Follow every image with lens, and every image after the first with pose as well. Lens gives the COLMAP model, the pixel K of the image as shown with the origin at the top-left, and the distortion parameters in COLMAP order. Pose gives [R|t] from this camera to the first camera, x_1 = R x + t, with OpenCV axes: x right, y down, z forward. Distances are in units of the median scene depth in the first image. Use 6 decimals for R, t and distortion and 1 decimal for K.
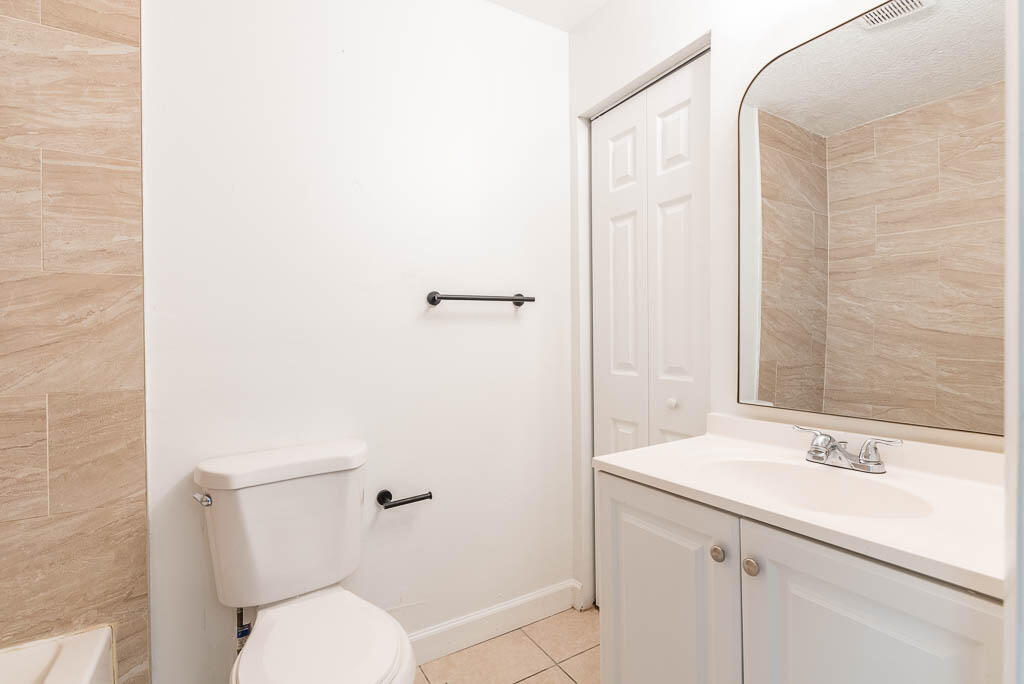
lens RADIAL K [[481.9, 0, 512.6], [0, 481.9, 339.9], [0, 0, 1]] dist [-0.001139, -0.000033]
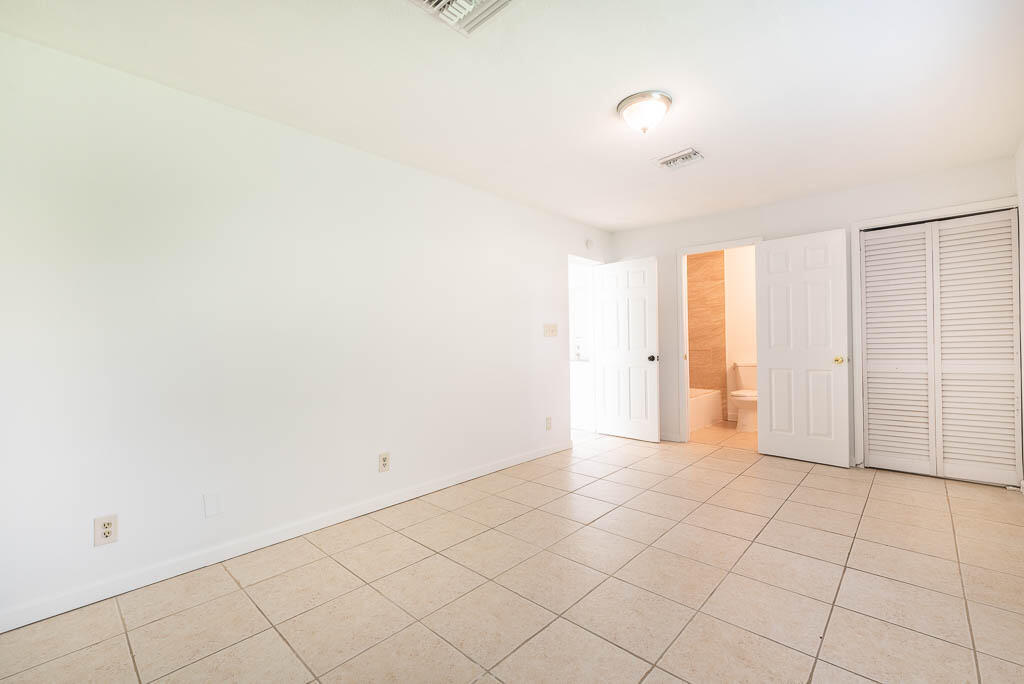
lens RADIAL K [[440.0, 0, 511.4], [0, 440.0, 342.7], [0, 0, 1]] dist [-0.000872, 0.000169]
pose [[0.282565, -0.004353, -0.959238, 3.135681], [0.009604, 0.999952, -0.001708, 0.048102], [0.959200, -0.008730, 0.282593, -2.555057]]
